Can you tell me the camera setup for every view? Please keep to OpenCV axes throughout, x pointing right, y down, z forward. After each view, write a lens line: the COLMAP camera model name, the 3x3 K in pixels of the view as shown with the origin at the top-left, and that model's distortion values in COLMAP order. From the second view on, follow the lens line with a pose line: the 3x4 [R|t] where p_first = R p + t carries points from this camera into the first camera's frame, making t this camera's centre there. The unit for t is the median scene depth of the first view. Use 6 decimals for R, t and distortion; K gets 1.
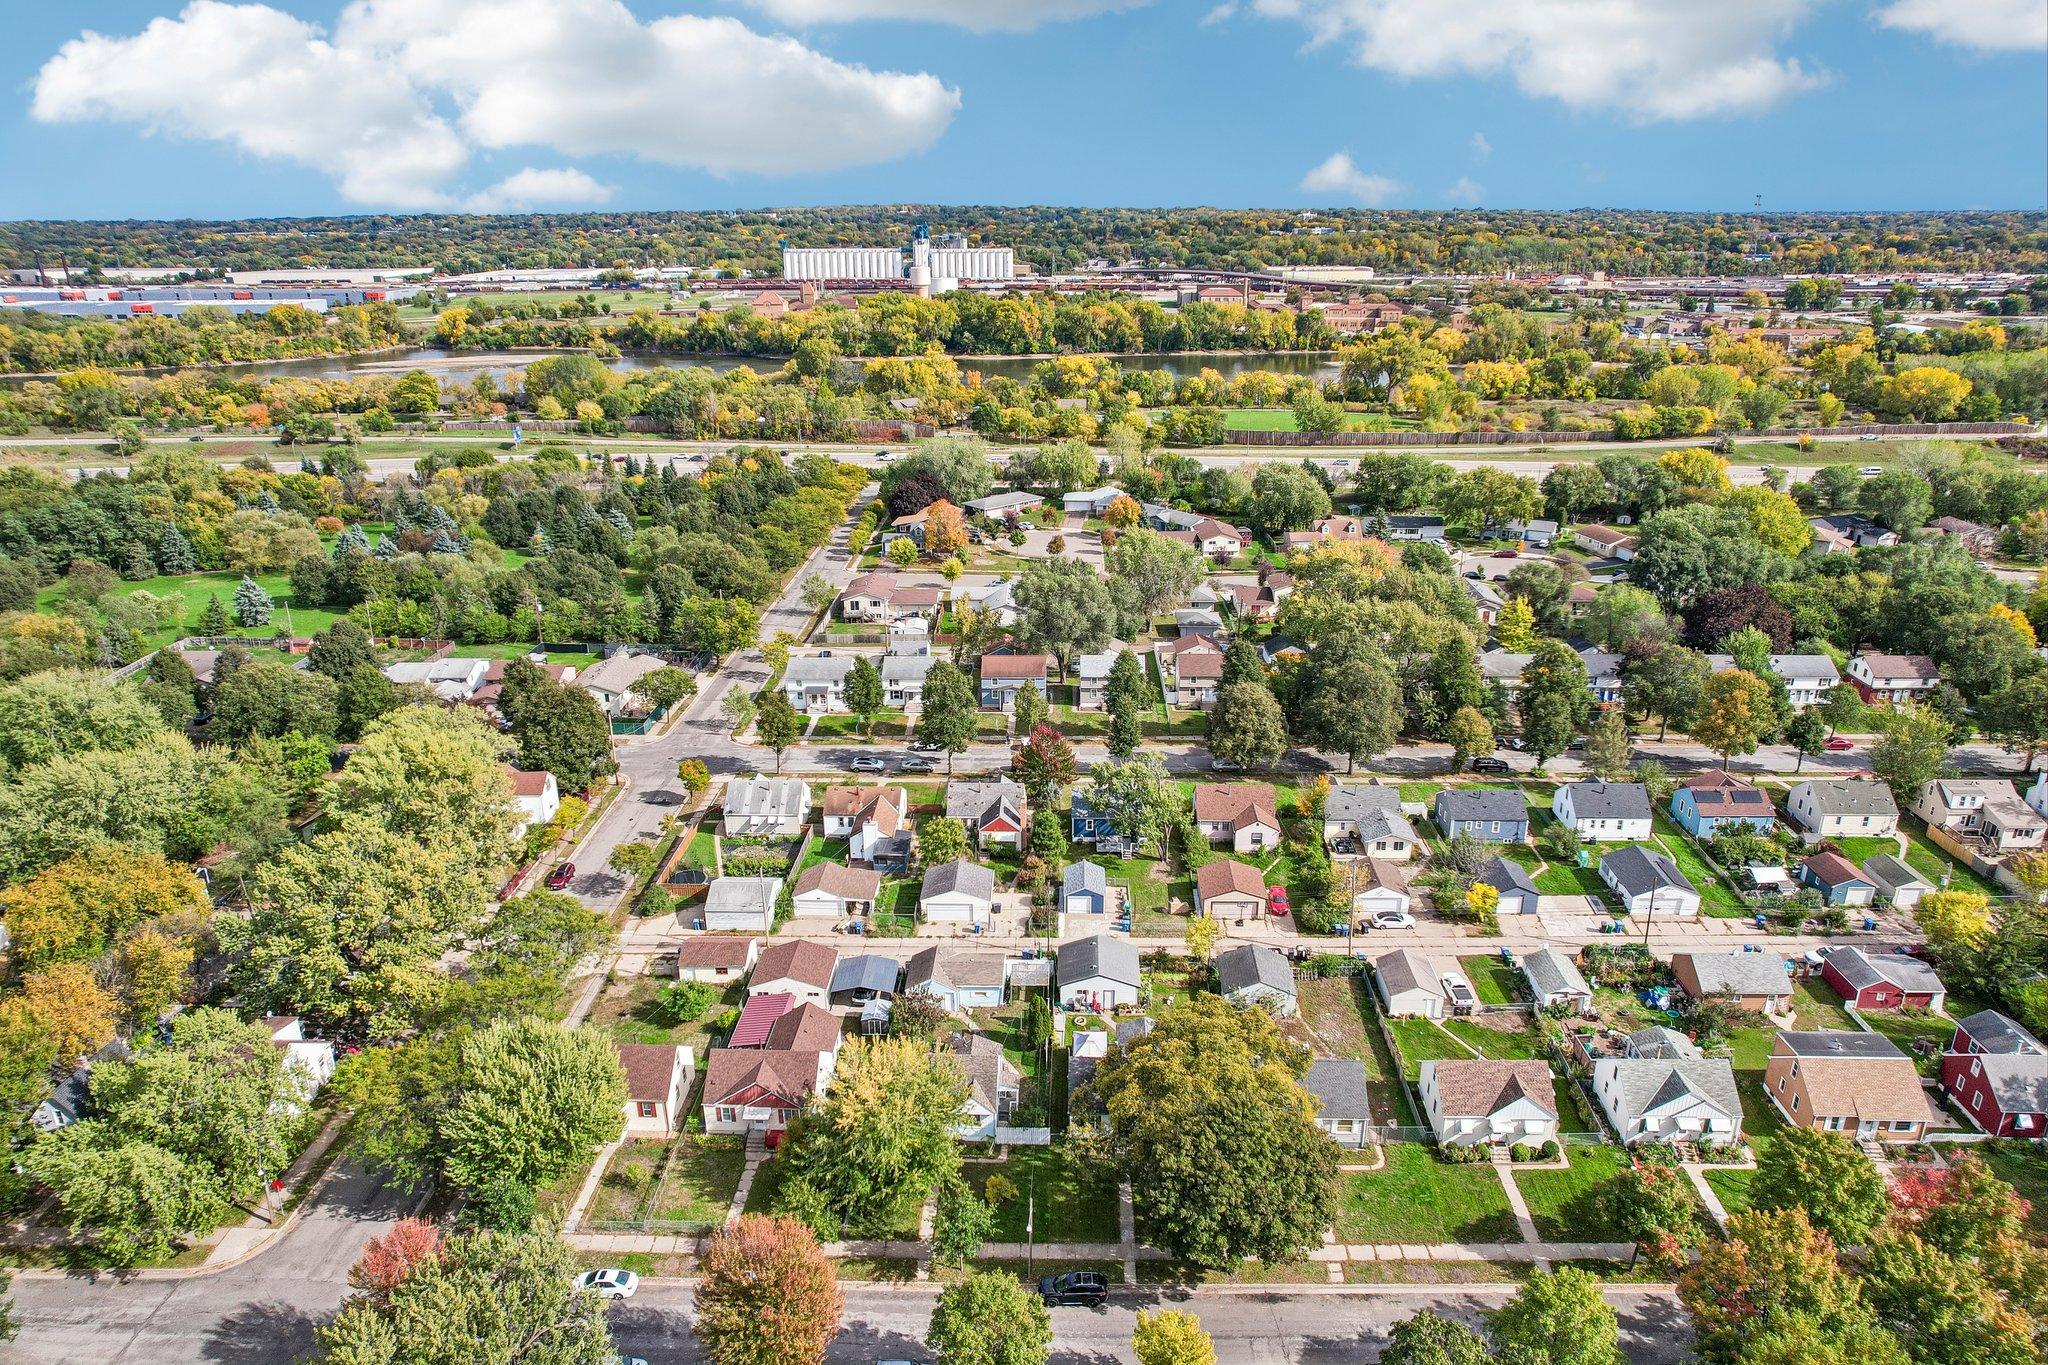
lens RADIAL K [[1312.9, 0, 1025.1], [0, 1312.9, 683.8], [0, 0, 1]] dist [-0.058115, 0.046806]
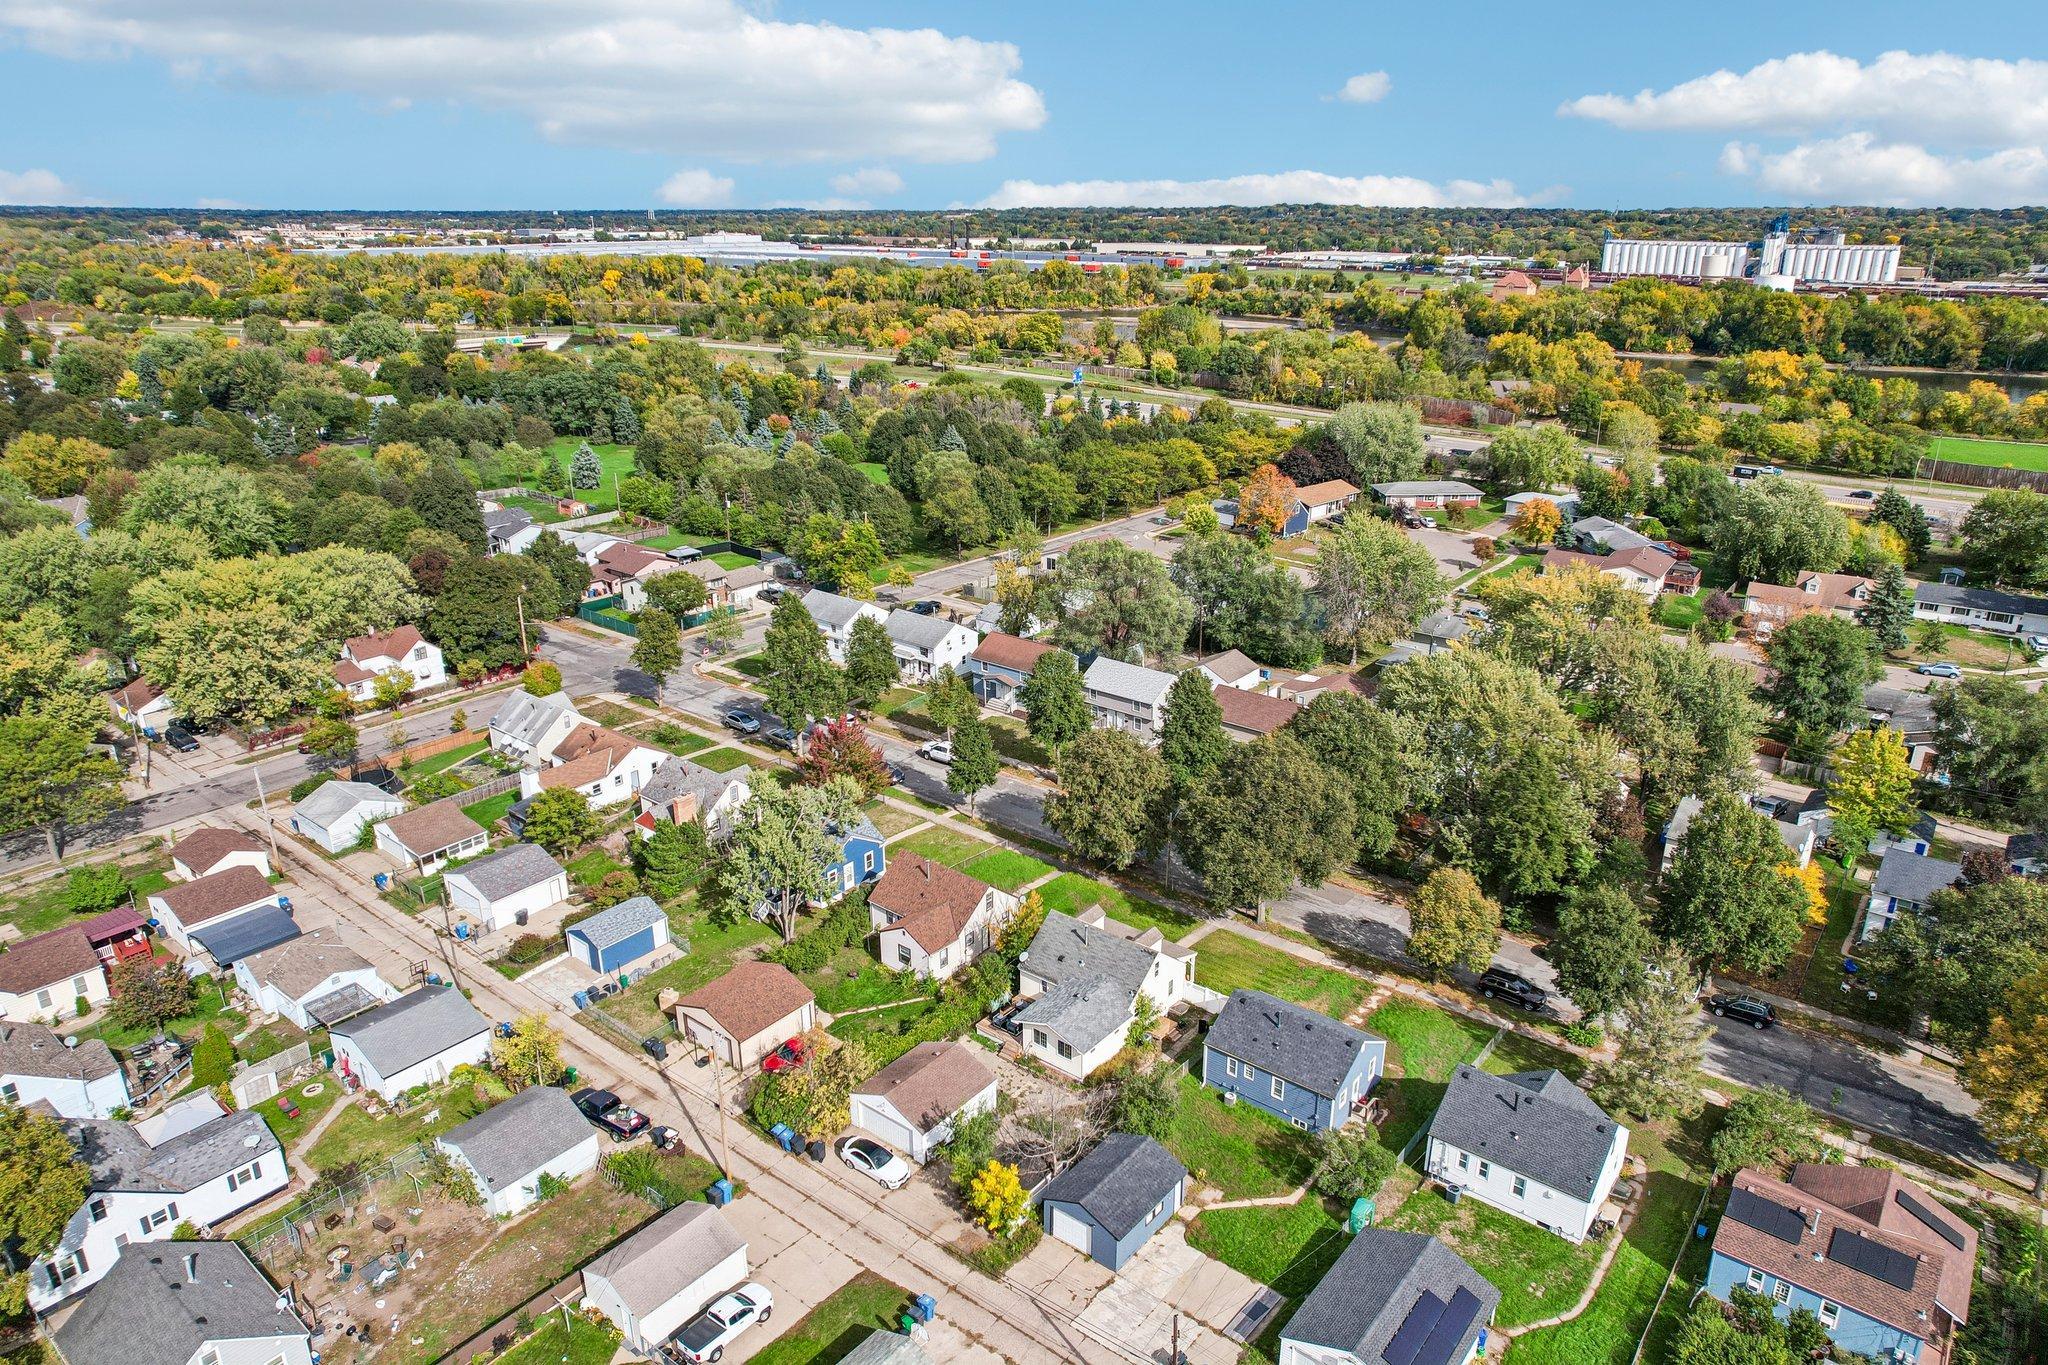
lens RADIAL K [[1312.9, 0, 1024.3], [0, 1312.9, 670.8], [0, 0, 1]] dist [-0.058115, 0.046806]
pose [[0.799560, 0.208969, -0.563060, 0.291062], [-0.214169, 0.975087, 0.057759, -0.032976], [0.561102, 0.074408, 0.824395, 0.271232]]
